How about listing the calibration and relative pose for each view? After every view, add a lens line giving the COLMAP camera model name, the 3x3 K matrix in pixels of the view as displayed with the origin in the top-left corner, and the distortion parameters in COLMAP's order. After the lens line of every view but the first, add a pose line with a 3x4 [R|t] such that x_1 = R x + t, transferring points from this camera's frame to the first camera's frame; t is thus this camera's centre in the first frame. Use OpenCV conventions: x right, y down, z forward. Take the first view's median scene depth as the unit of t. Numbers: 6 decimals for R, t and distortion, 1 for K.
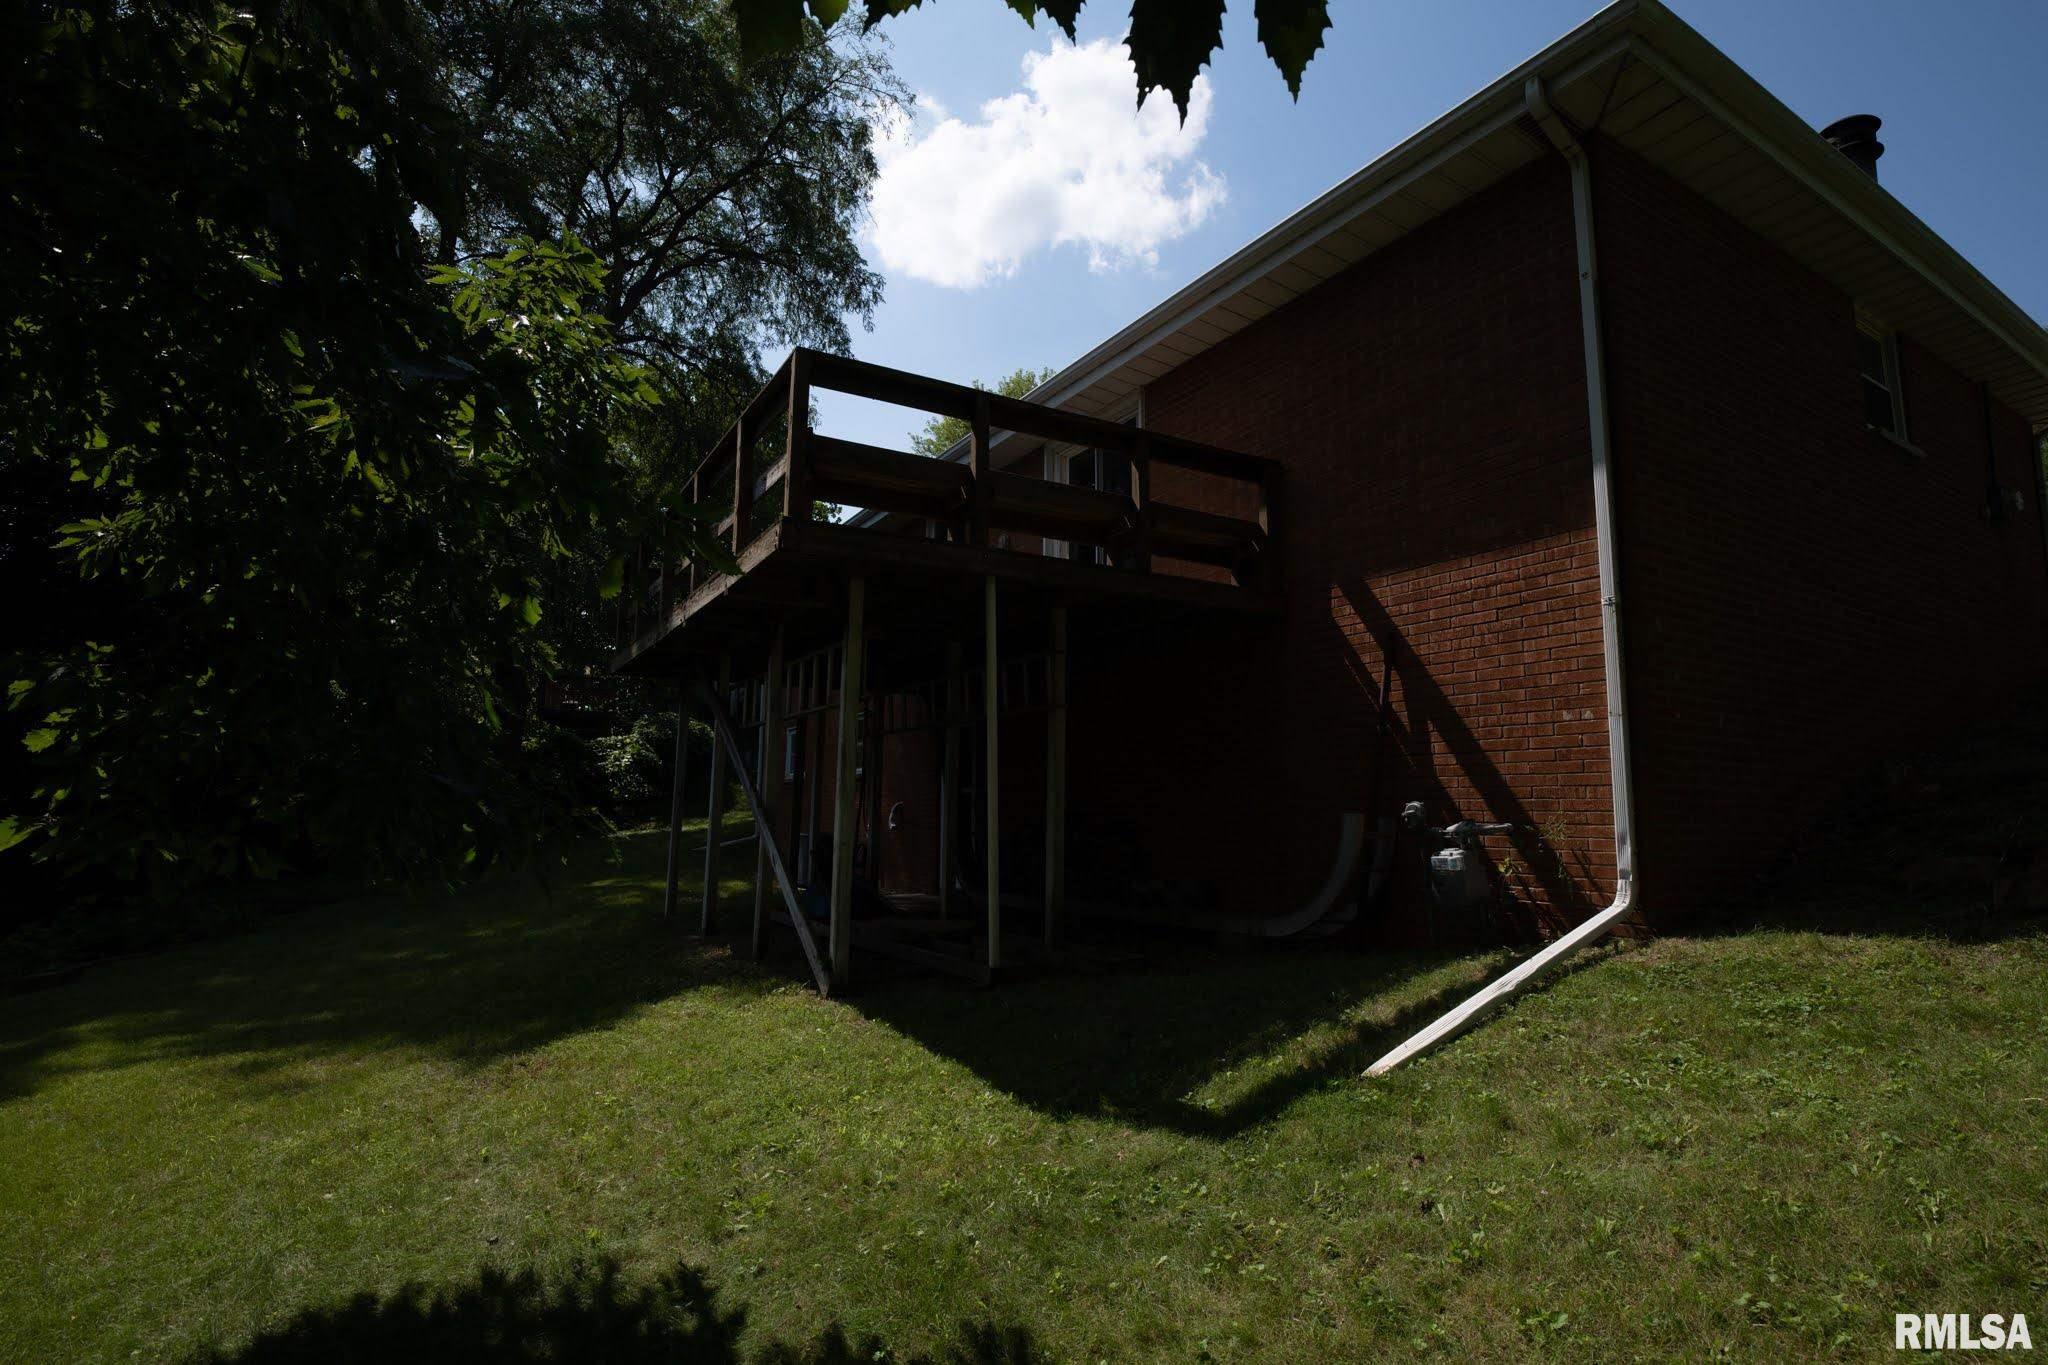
lens RADIAL K [[998.6, 0, 1020.3], [0, 998.6, 684.5], [0, 0, 1]] dist [-0.023608, -0.001253]
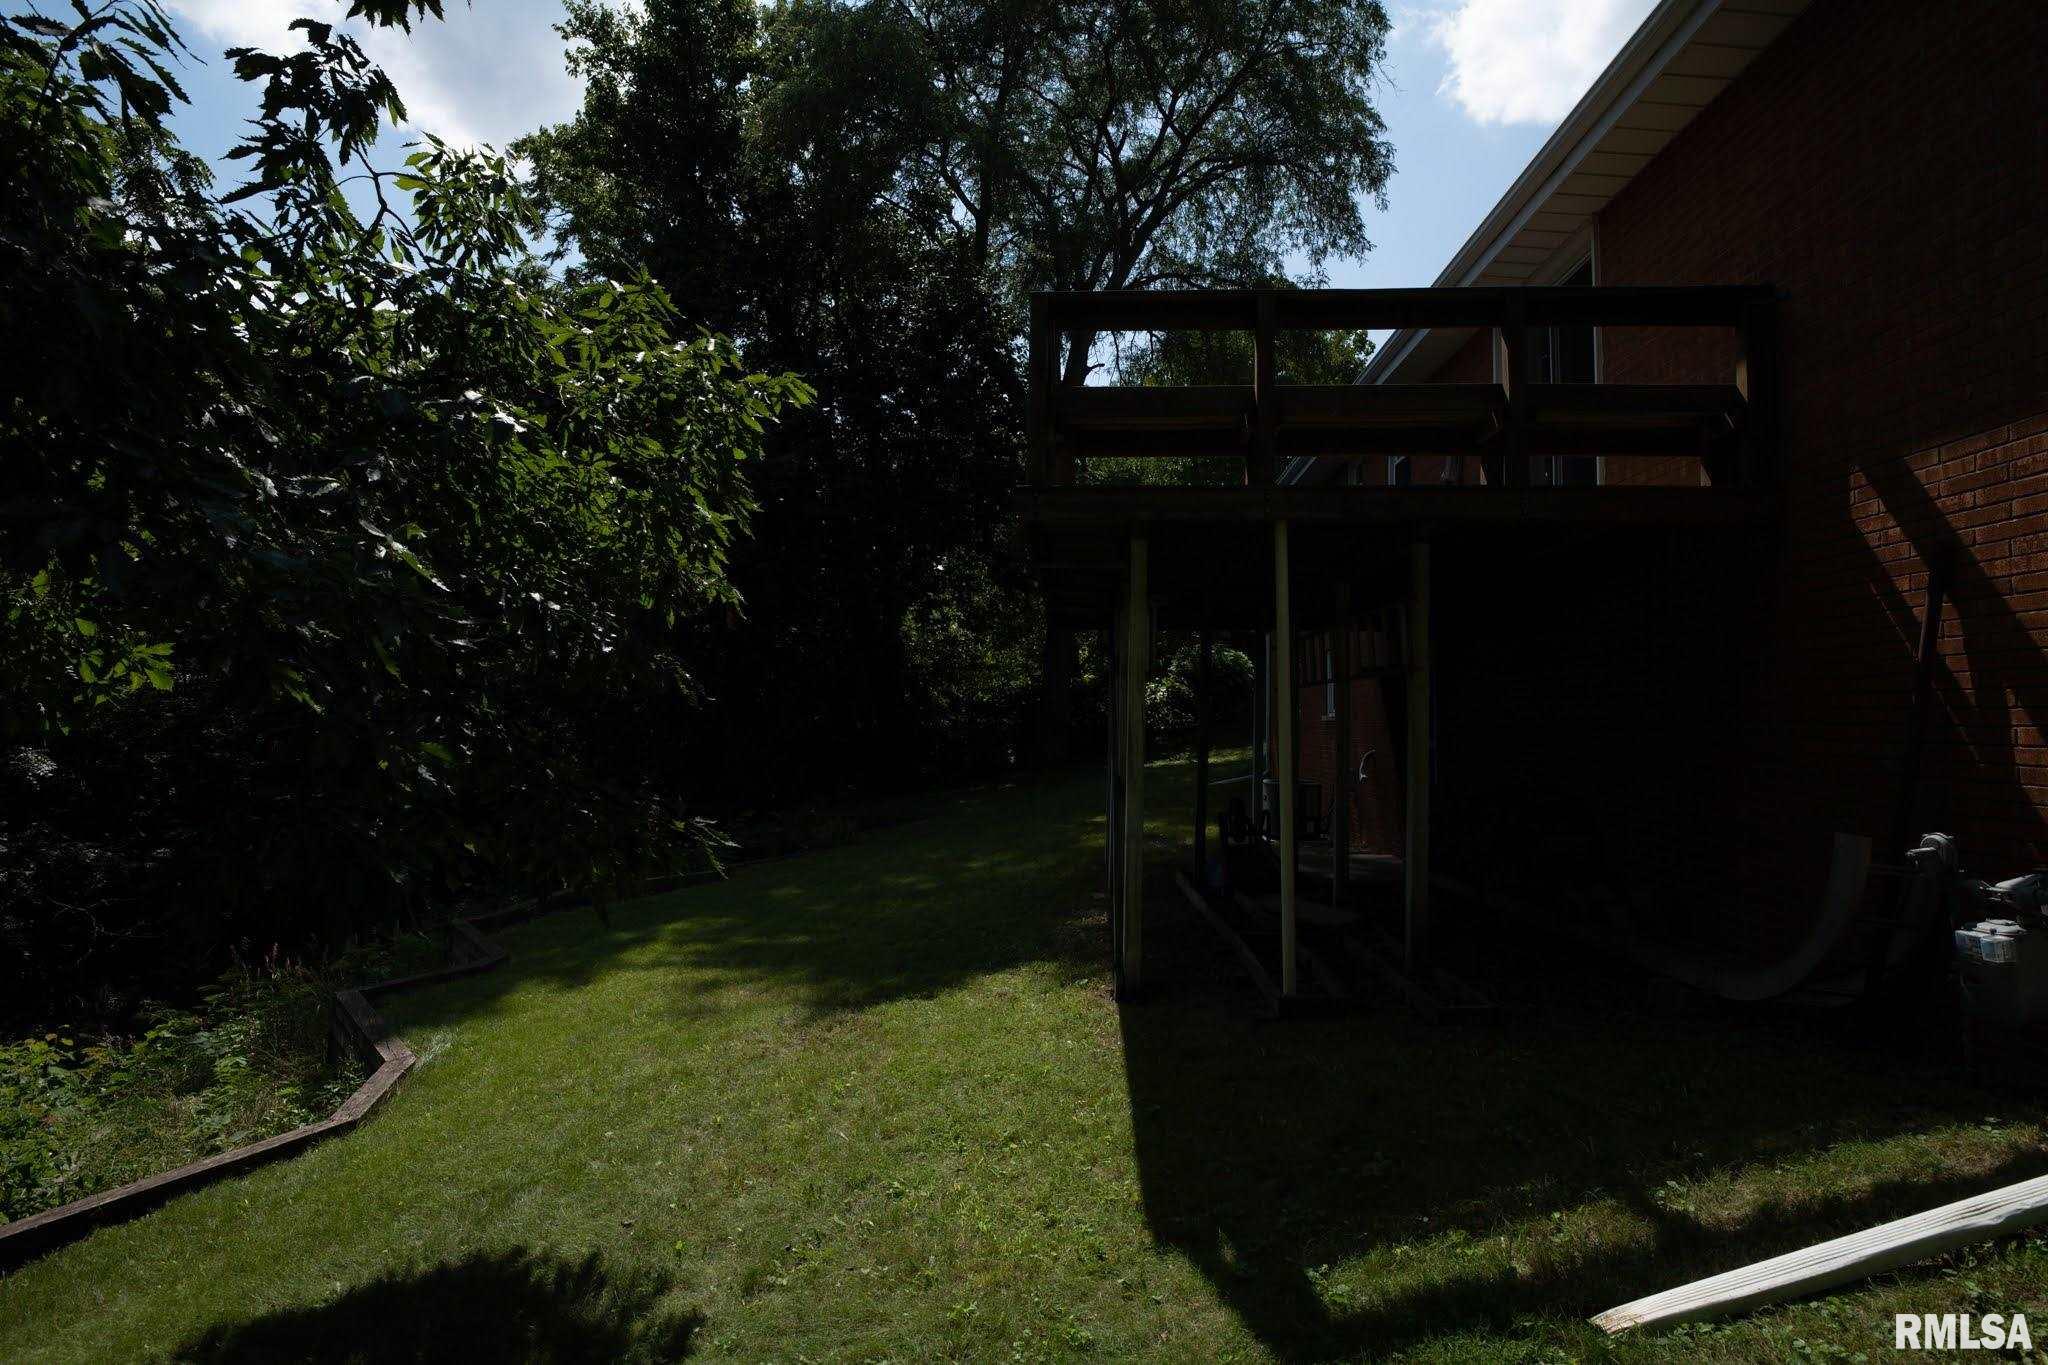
lens RADIAL K [[998.6, 0, 1022.8], [0, 998.6, 683.0], [0, 0, 1]] dist [-0.023608, -0.001253]
pose [[0.836306, -0.021362, -0.547846, 0.214858], [0.066510, 0.995814, 0.062699, -0.038186], [0.544214, -0.088873, 0.834226, 0.177545]]
